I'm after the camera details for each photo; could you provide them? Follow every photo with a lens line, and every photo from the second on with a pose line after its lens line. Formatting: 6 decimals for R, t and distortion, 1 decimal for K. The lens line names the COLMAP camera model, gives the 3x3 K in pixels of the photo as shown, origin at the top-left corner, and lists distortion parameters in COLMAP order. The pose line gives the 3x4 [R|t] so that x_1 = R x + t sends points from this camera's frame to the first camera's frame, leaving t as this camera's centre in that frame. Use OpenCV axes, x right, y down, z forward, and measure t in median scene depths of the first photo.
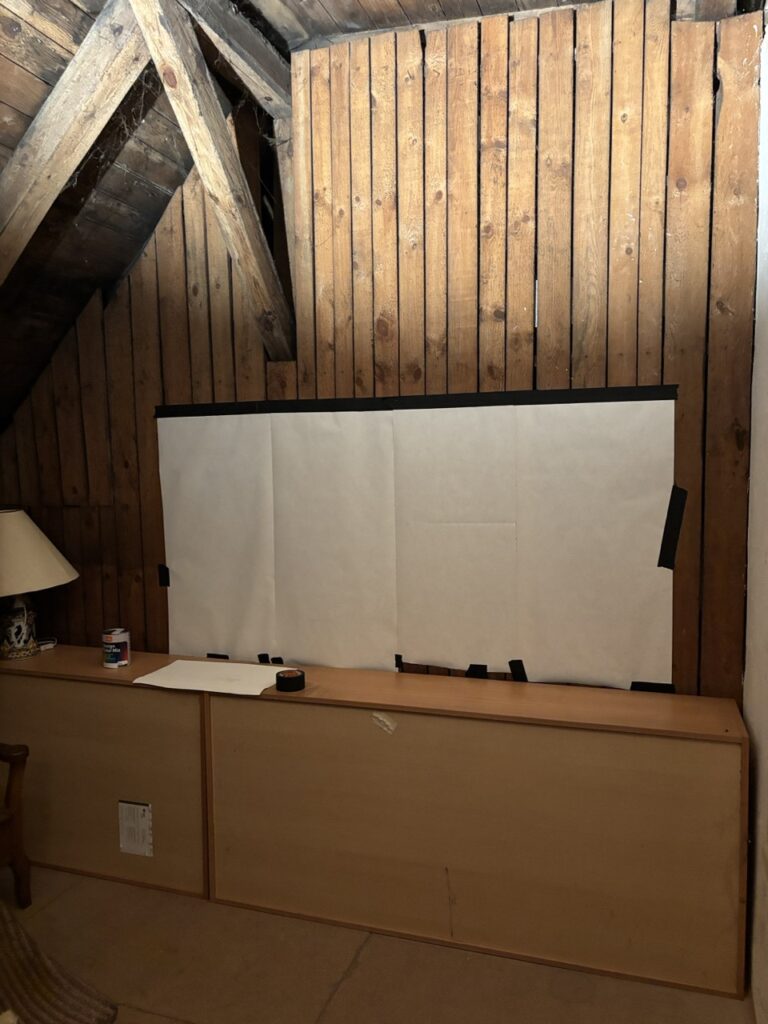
lens RADIAL K [[762.1, 0, 384.0], [0, 762.1, 512.0], [0, 0, 1]] dist [0.010418, -0.033073]
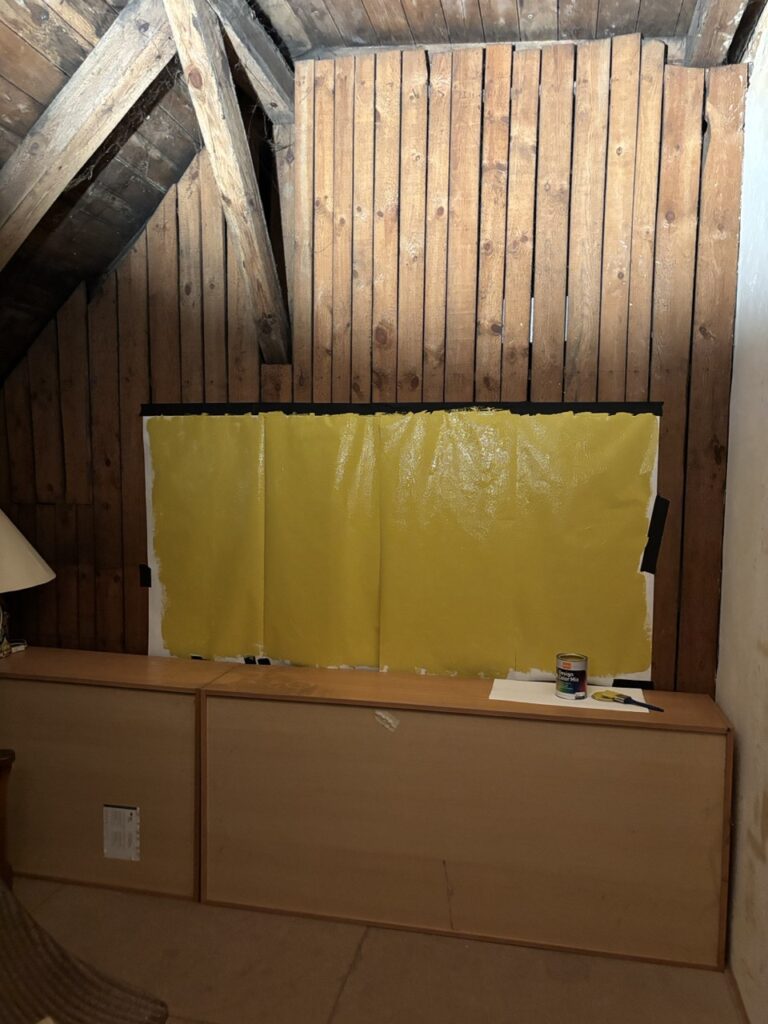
lens RADIAL K [[762.1, 0, 384.0], [0, 762.1, 512.0], [0, 0, 1]] dist [0.010418, -0.033073]
pose [[0.992856, 0.018713, 0.117844, -0.122887], [-0.017986, 0.999812, -0.007227, 0.002774], [-0.117957, 0.005056, 0.993006, -0.019757]]
